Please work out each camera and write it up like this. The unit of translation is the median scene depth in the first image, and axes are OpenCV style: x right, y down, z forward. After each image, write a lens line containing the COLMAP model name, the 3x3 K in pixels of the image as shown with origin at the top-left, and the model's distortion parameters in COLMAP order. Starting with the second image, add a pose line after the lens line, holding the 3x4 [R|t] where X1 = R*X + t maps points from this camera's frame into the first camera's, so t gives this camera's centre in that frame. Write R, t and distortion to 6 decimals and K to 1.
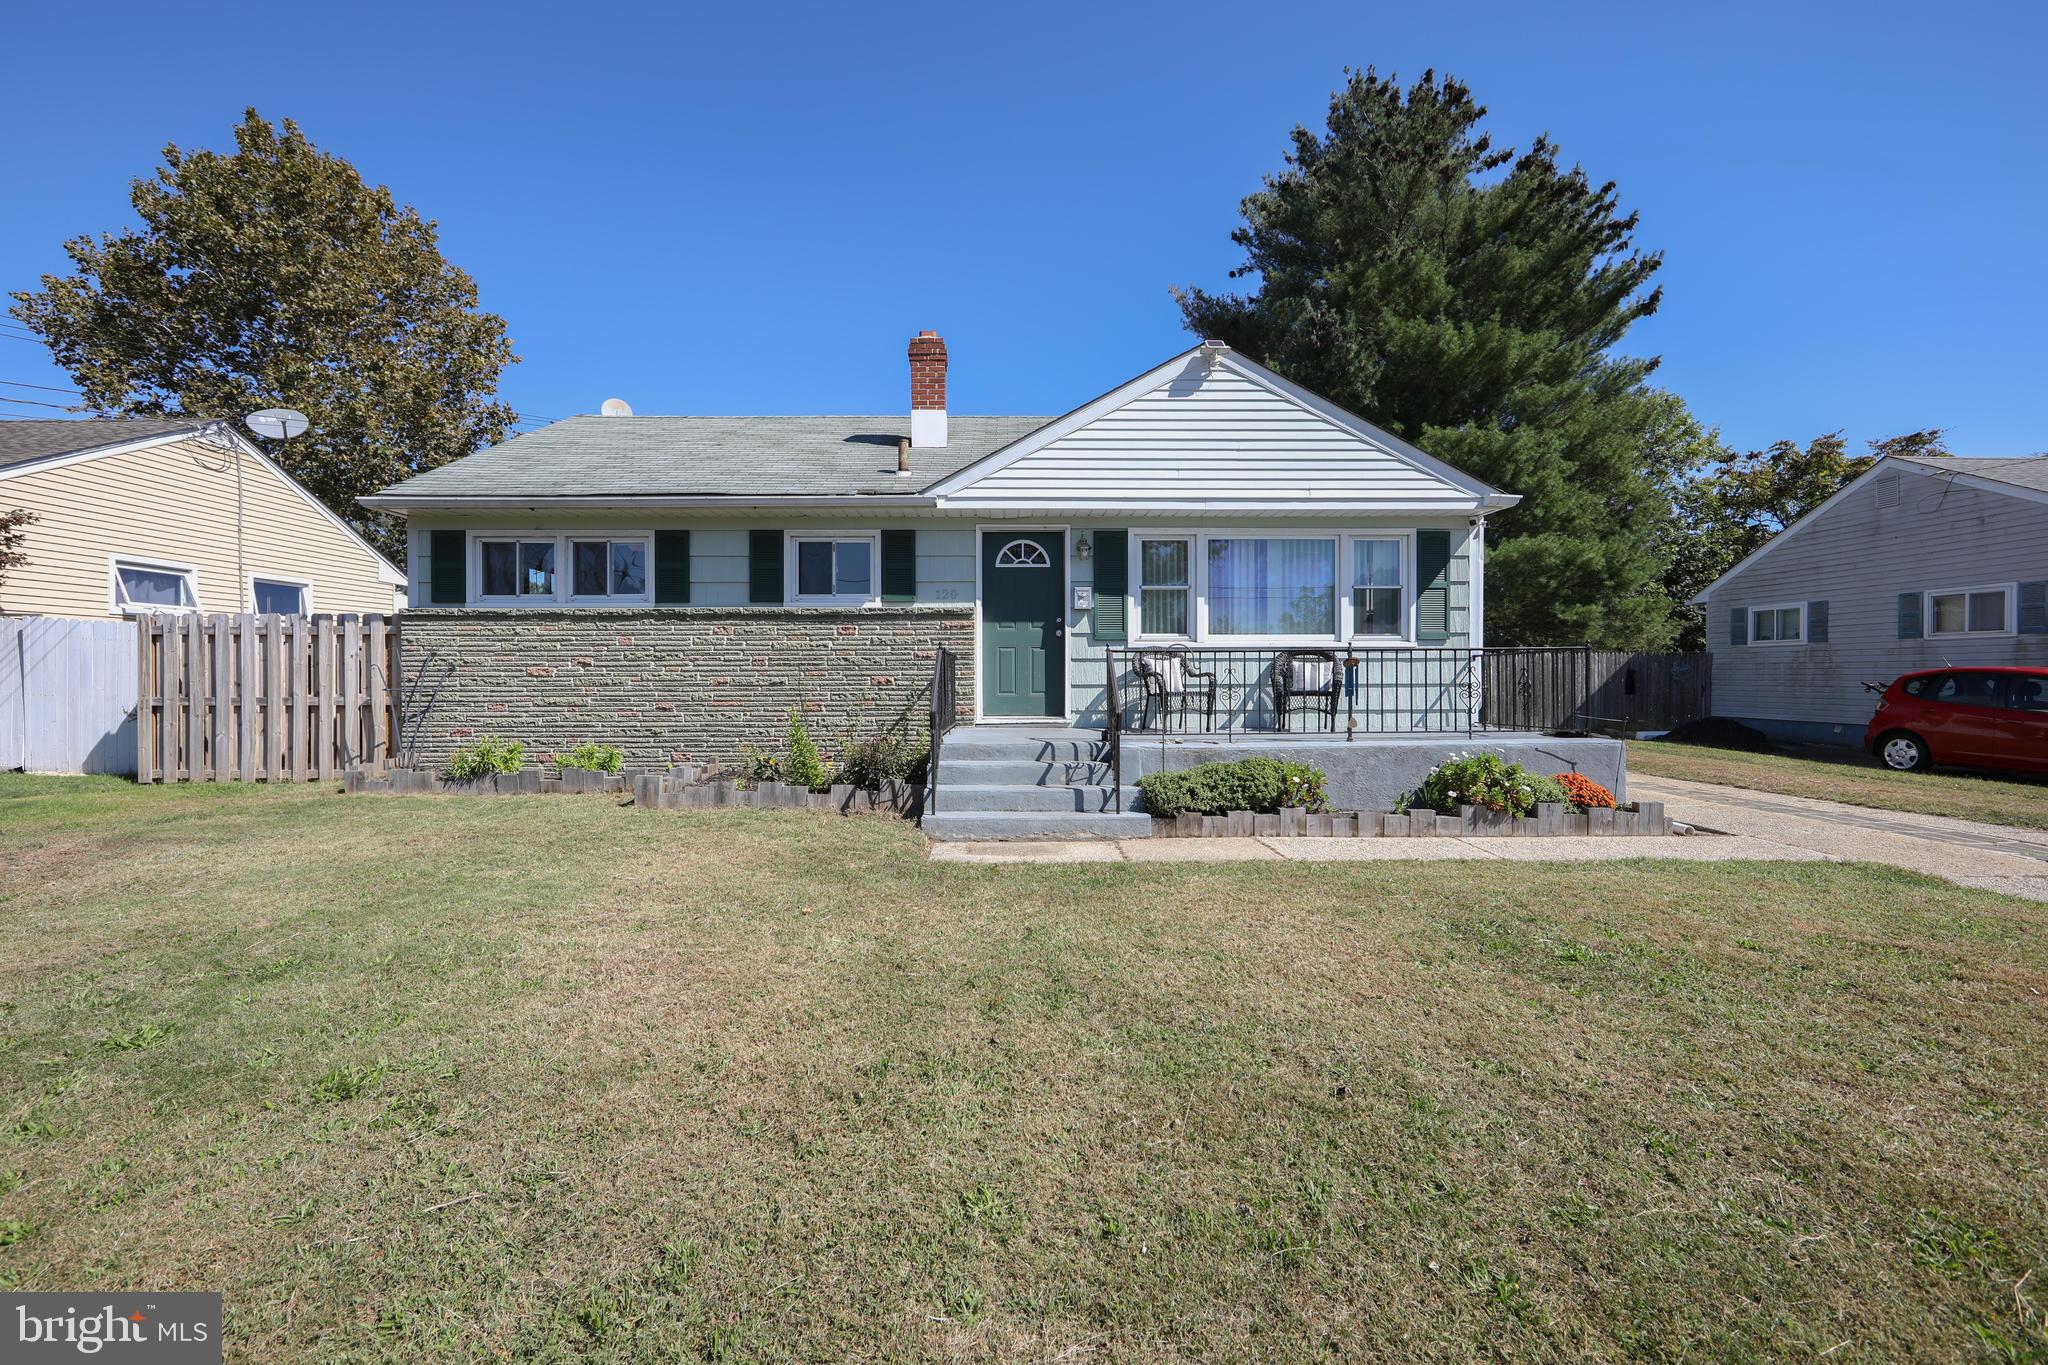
lens RADIAL K [[799.8, 0, 1010.9], [0, 799.8, 674.3], [0, 0, 1]] dist [-0.005033, -0.000128]
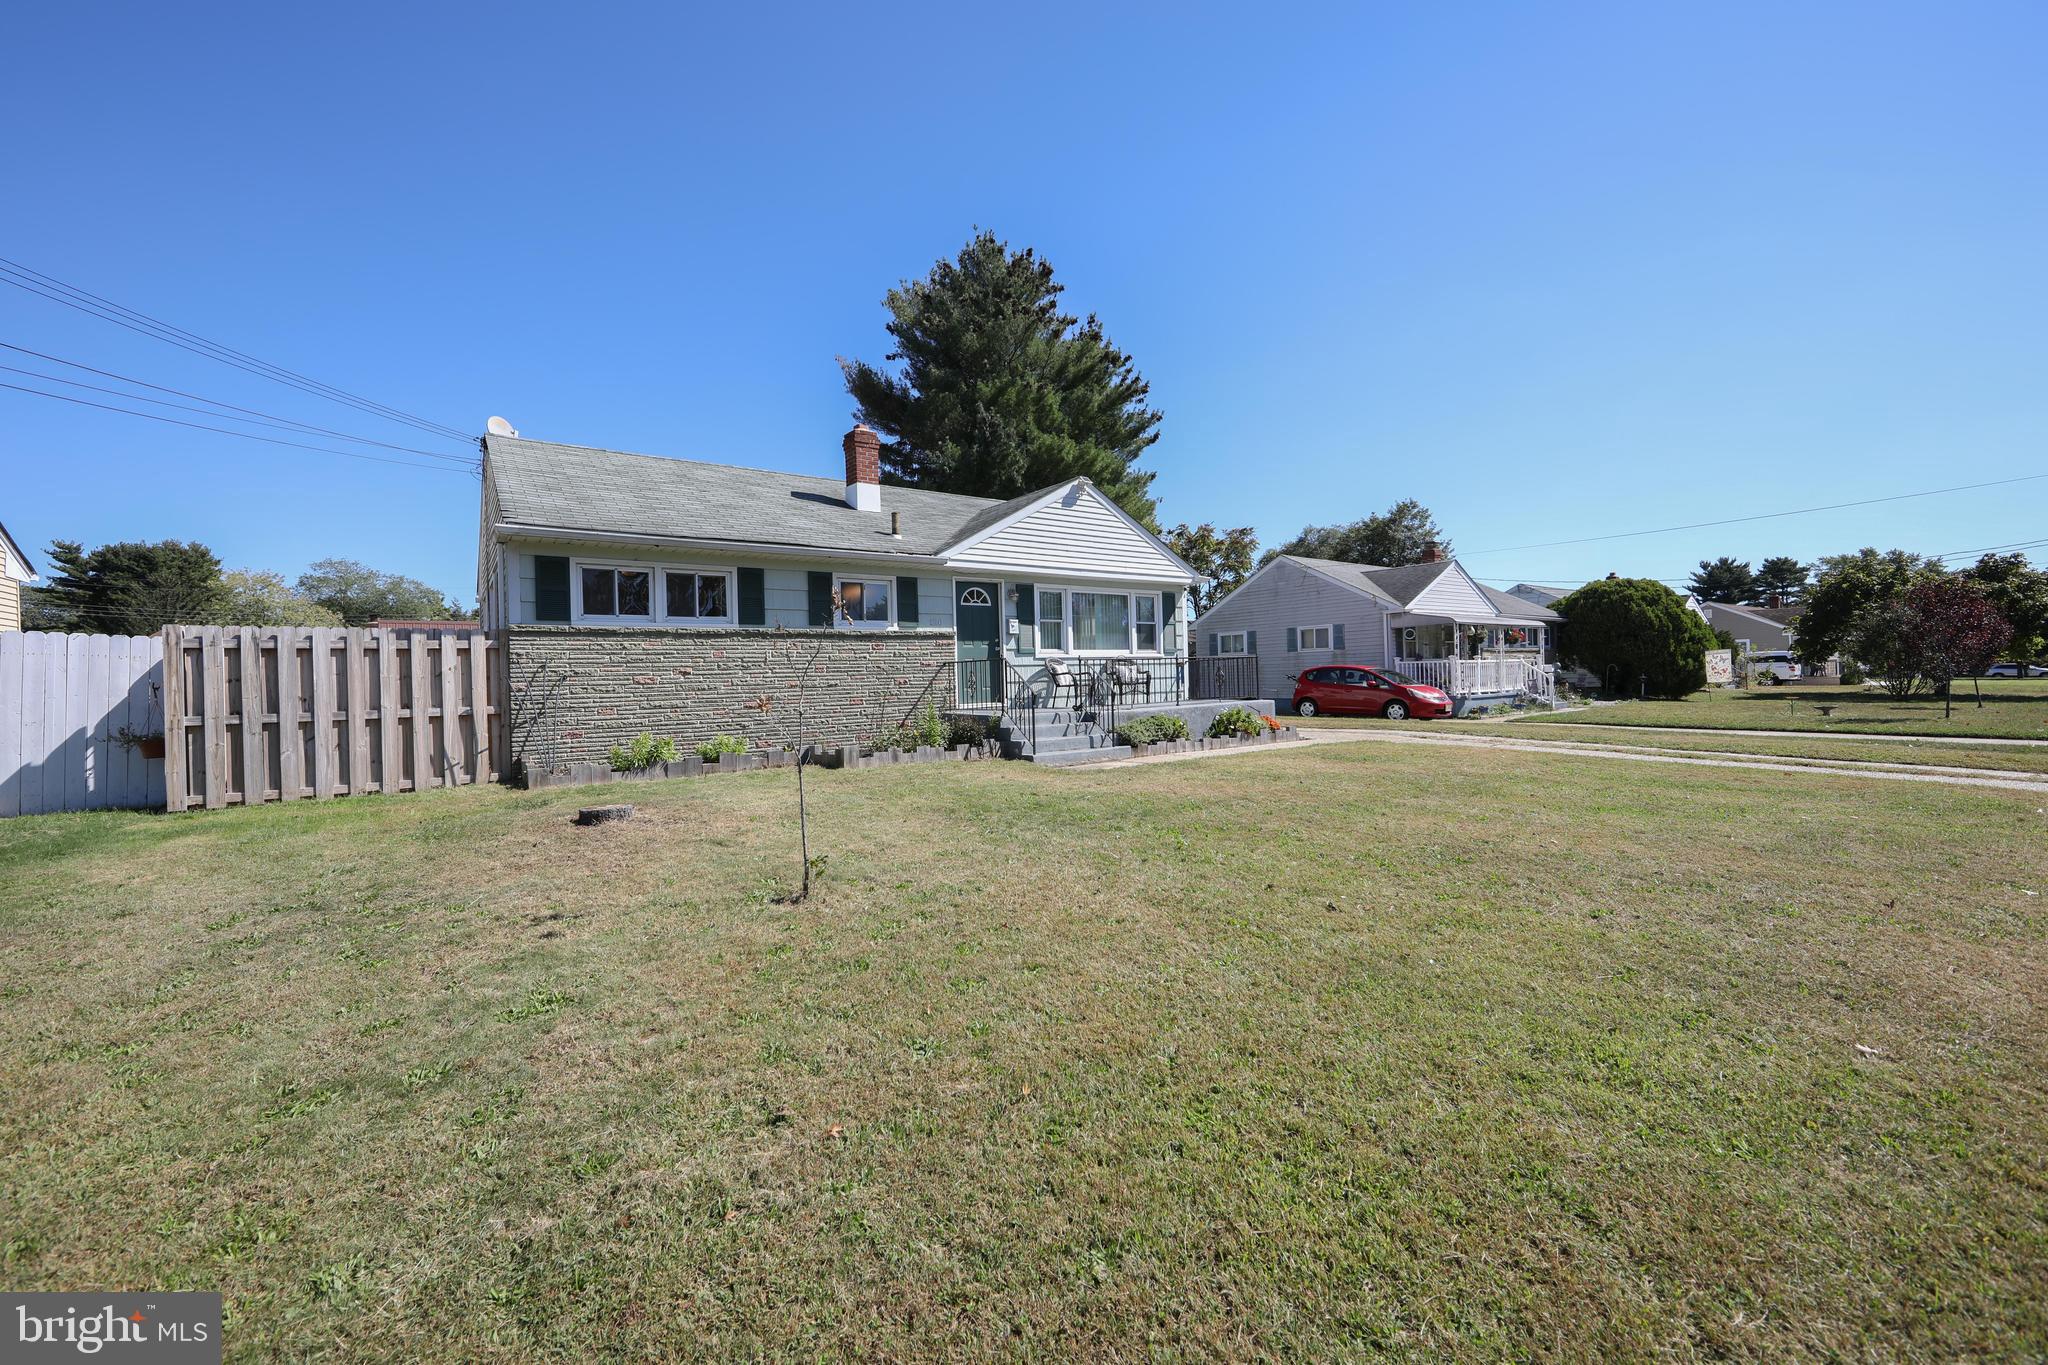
lens RADIAL K [[792.0, 0, 984.1], [0, 792.0, 671.7], [0, 0, 1]] dist [0.000273, -0.000016]
pose [[0.834083, -0.014002, 0.551462, -0.813714], [0.024859, 0.999616, -0.012218, 0.011073], [-0.551079, 0.023899, 0.834111, -0.263980]]
